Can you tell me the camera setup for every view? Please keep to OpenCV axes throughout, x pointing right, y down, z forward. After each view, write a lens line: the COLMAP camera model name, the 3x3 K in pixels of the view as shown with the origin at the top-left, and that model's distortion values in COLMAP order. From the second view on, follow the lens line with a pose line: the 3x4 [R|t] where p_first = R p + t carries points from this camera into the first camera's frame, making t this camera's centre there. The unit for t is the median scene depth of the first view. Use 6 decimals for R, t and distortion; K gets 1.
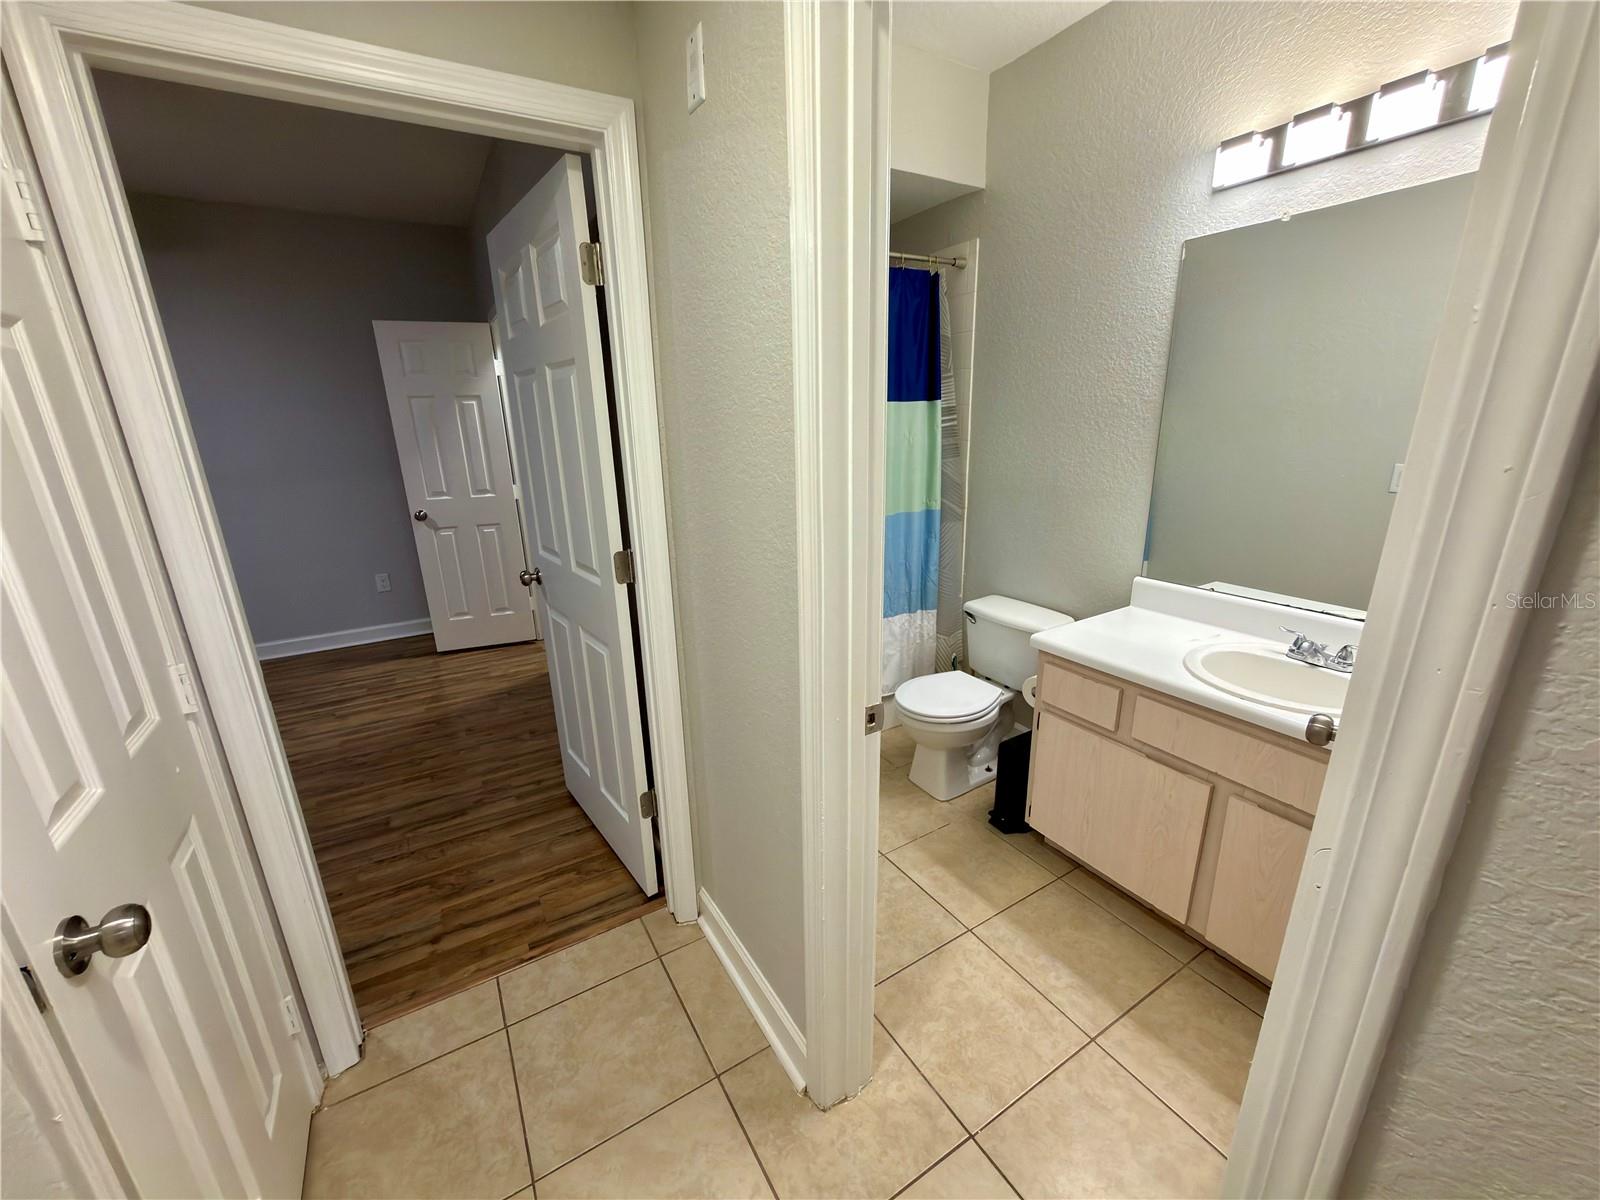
lens RADIAL K [[633.5, 0, 800.0], [0, 633.5, 604.2], [0, 0, 1]] dist [-0.001873, -0.000413]
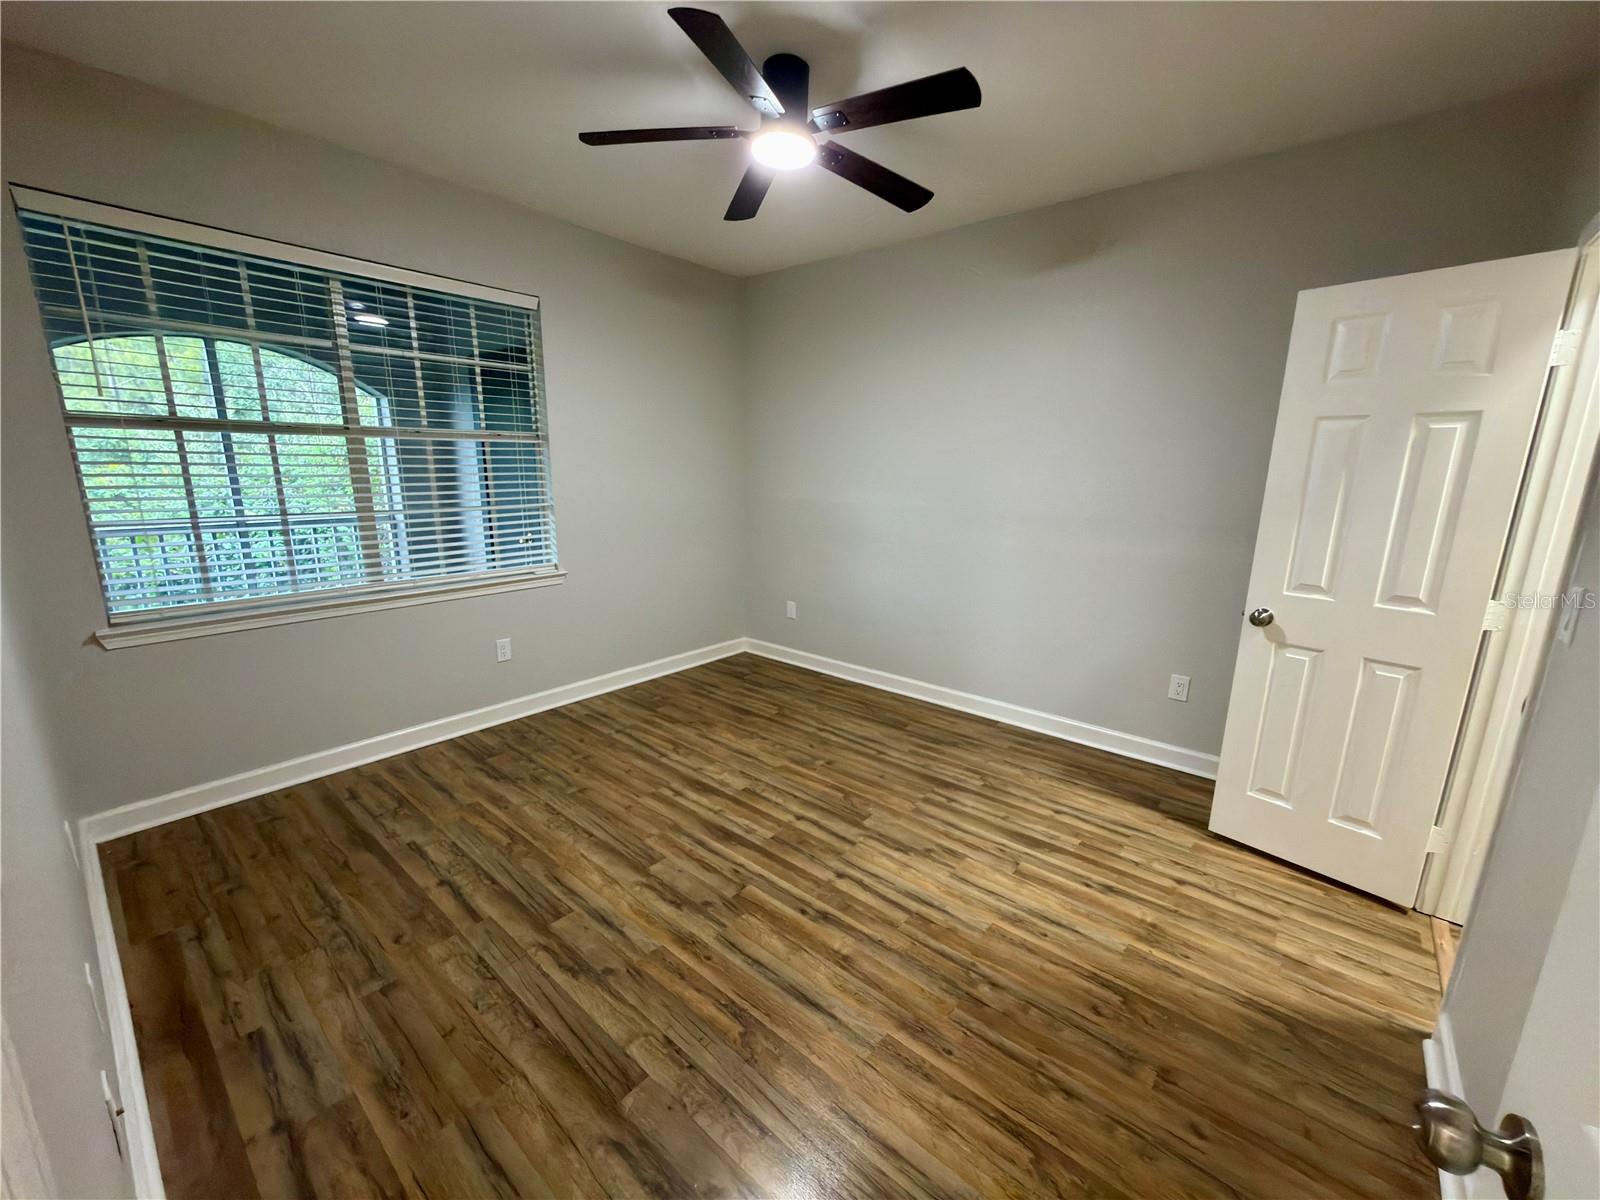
lens RADIAL K [[633.5, 0, 800.0], [0, 633.5, 604.2], [0, 0, 1]] dist [-0.001873, -0.000413]
pose [[0.326699, 0.231254, -0.916400, -0.686463], [-0.286660, 0.948175, 0.137077, -0.367618], [0.900607, 0.217912, 0.376059, 1.315978]]
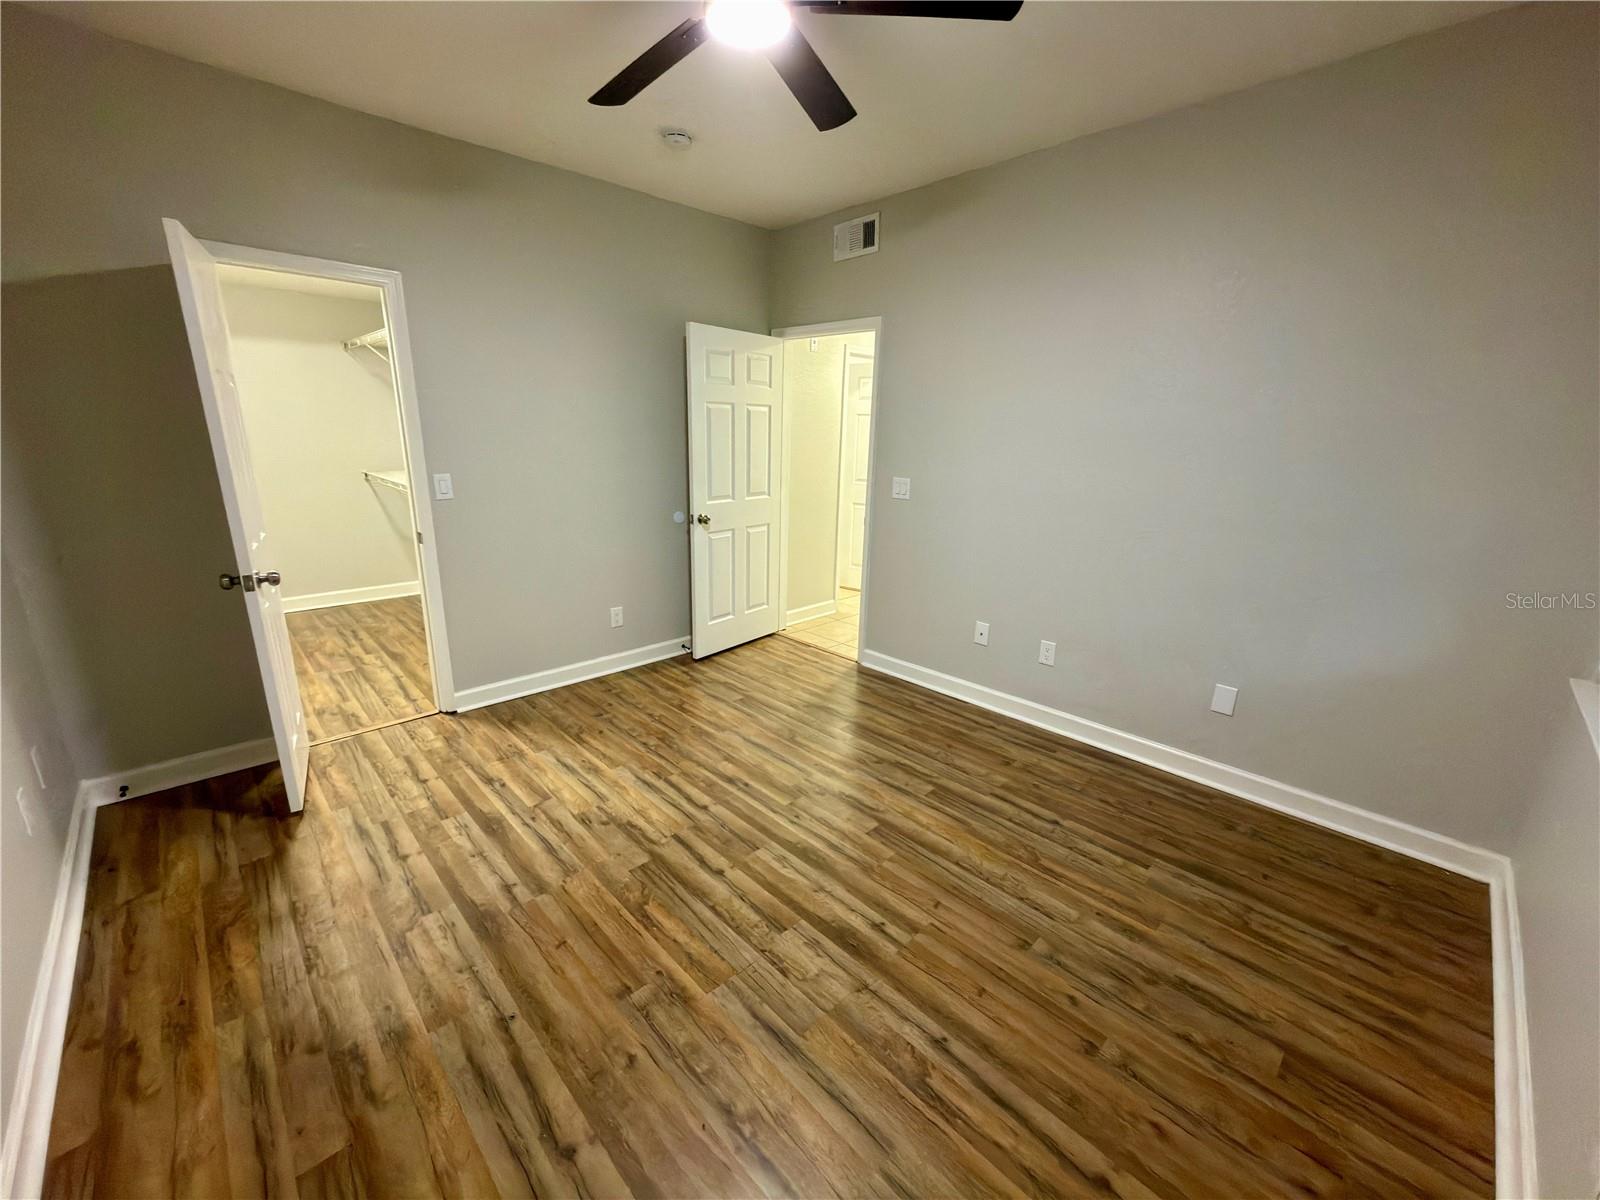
lens RADIAL K [[633.5, 0, 800.0], [0, 633.5, 604.2], [0, 0, 1]] dist [-0.001873, -0.000413]
pose [[-0.229047, -0.248200, 0.941241, -4.237914], [0.257977, 0.916893, 0.304558, -0.563639], [-0.938608, 0.312577, -0.145982, 2.145876]]
